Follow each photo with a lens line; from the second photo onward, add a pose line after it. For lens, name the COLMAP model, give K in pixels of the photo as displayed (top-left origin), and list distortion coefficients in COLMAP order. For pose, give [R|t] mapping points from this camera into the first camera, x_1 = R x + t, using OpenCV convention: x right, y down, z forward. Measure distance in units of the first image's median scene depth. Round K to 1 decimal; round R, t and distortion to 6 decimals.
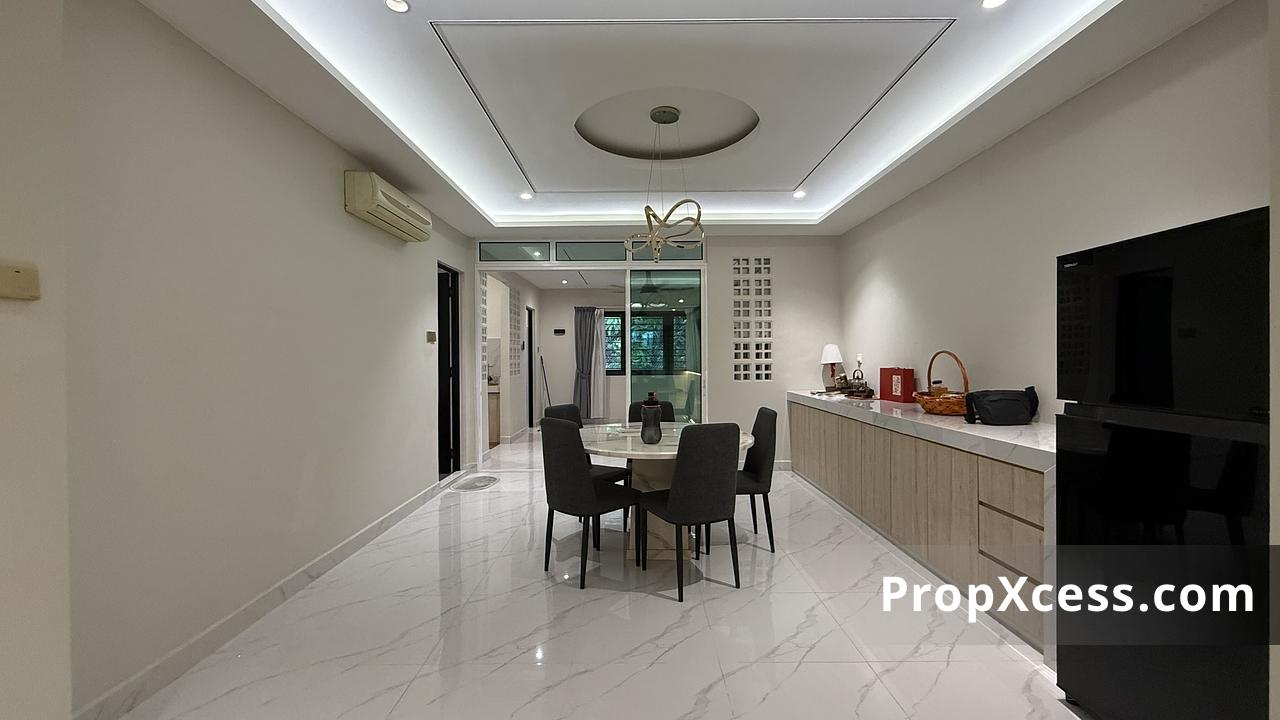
lens RADIAL K [[503.9, 0, 635.5], [0, 503.9, 354.1], [0, 0, 1]] dist [0.001063, -0.000113]
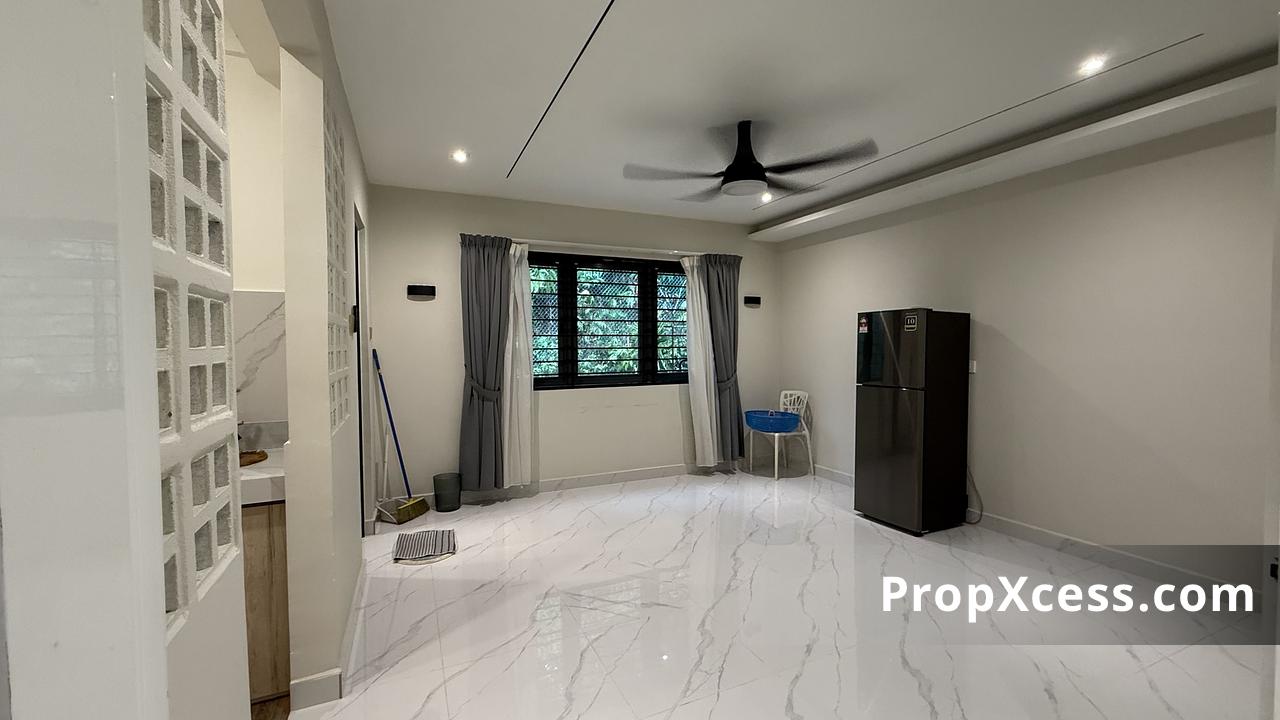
lens RADIAL K [[503.9, 0, 637.6], [0, 503.9, 359.0], [0, 0, 1]] dist [0.001063, -0.000113]
pose [[0.908365, -0.011752, 0.418013, -0.164699], [0.002852, 0.999756, 0.021909, 0.004126], [-0.418169, -0.018710, 0.908177, 0.540104]]
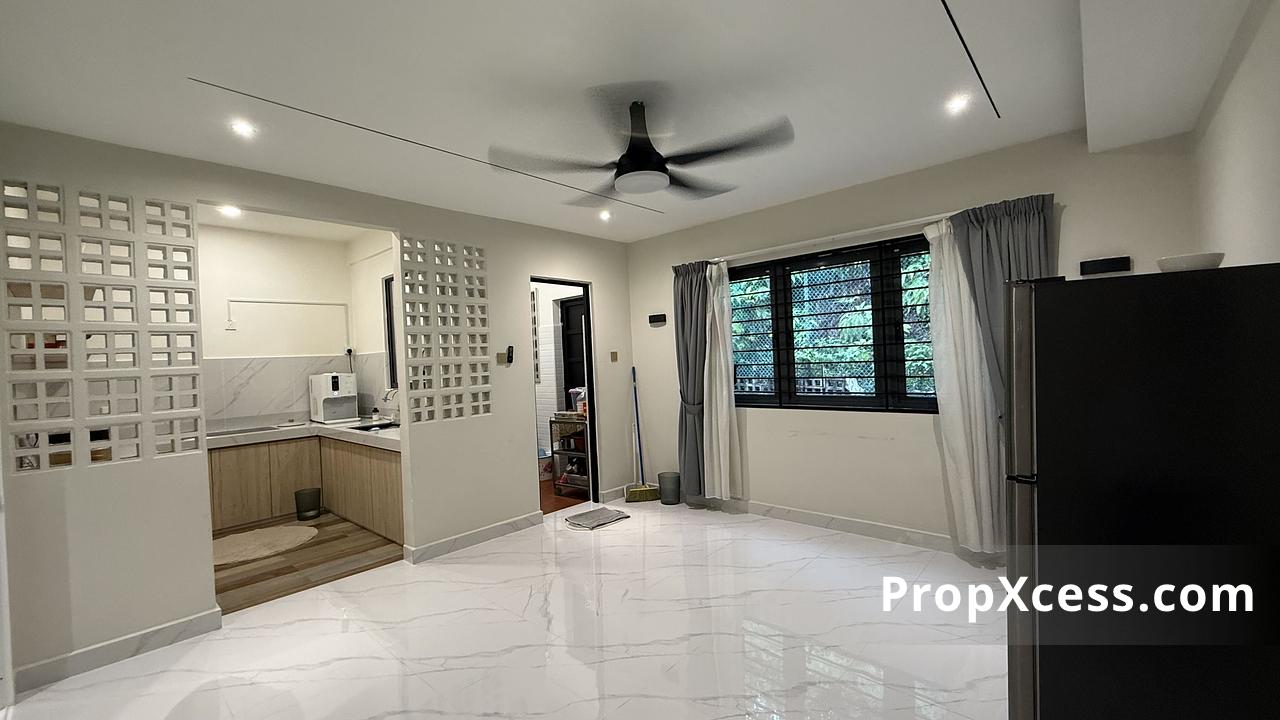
lens RADIAL K [[503.9, 0, 631.6], [0, 503.9, 363.3], [0, 0, 1]] dist [0.001063, -0.000113]
pose [[0.746892, -0.018791, -0.664680, 0.176910], [0.038029, 0.999172, 0.014486, -0.007511], [0.663857, -0.036096, 0.746988, 0.596544]]
